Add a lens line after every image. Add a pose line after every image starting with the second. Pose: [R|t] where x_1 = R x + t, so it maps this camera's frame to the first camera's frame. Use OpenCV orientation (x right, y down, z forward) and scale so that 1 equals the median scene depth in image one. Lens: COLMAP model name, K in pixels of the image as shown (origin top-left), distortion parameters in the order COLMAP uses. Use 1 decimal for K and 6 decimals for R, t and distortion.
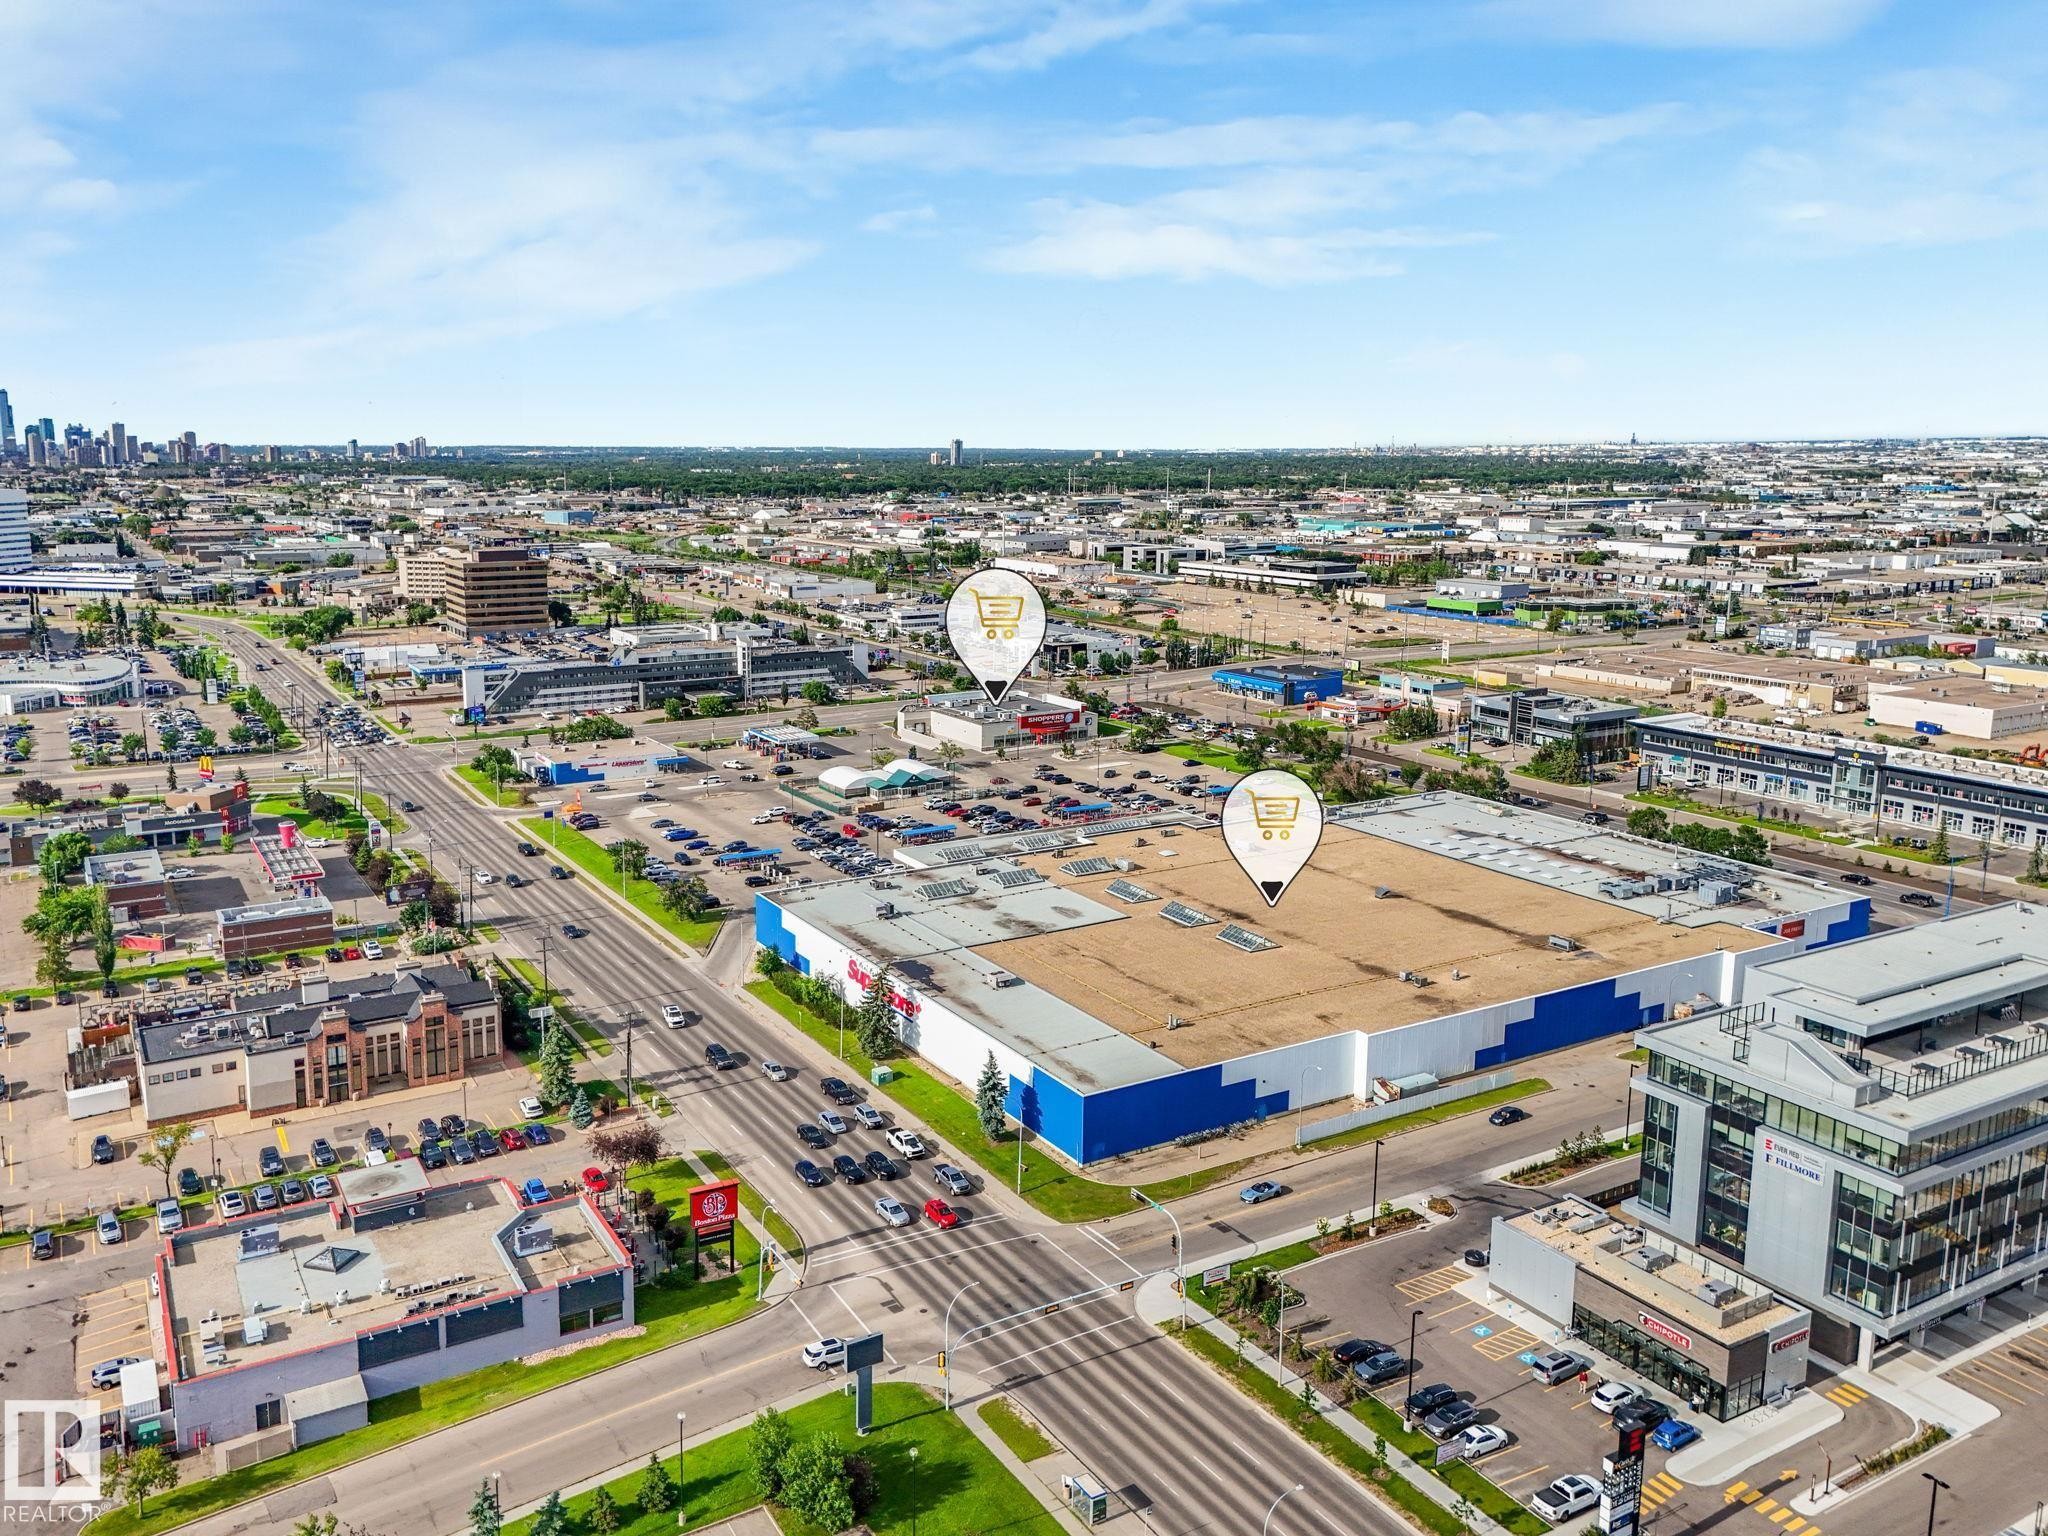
lens RADIAL K [[1580.6, 0, 1039.9], [0, 1580.6, 770.6], [0, 0, 1]] dist [0.073475, -0.071571]
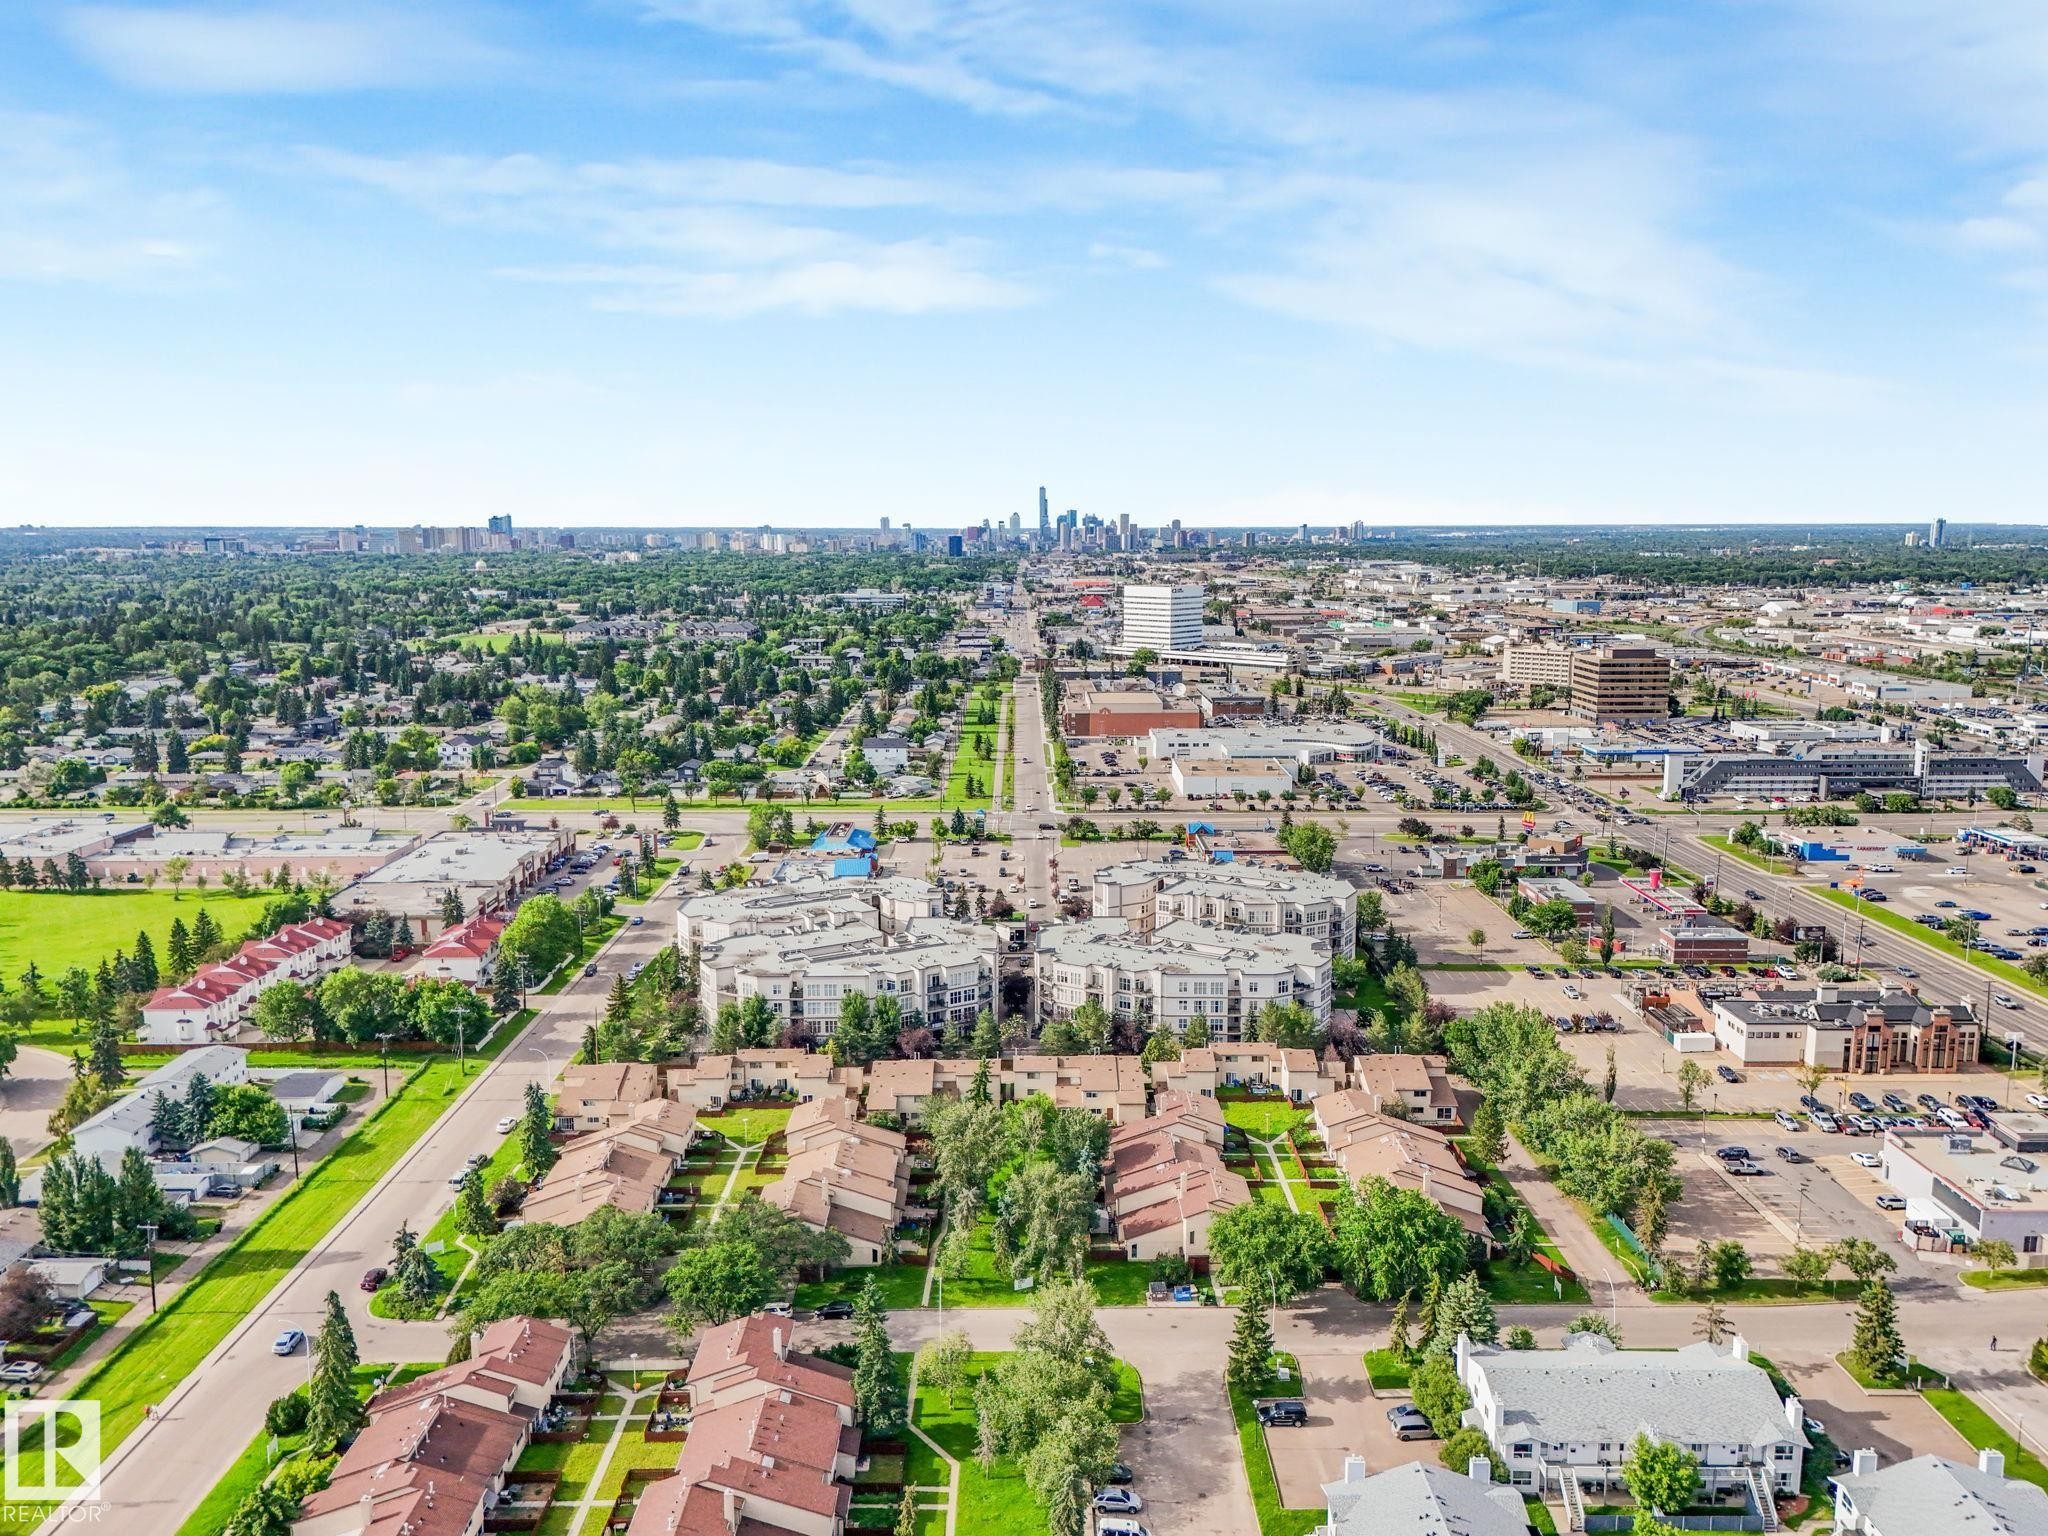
lens RADIAL K [[1580.6, 0, 1039.9], [0, 1580.6, 770.6], [0, 0, 1]] dist [0.073475, -0.071571]
pose [[0.862290, 0.076396, -0.500619, -0.156058], [-0.098905, 0.994924, -0.018530, 0.015993], [0.496662, 0.065492, 0.865470, -0.251584]]
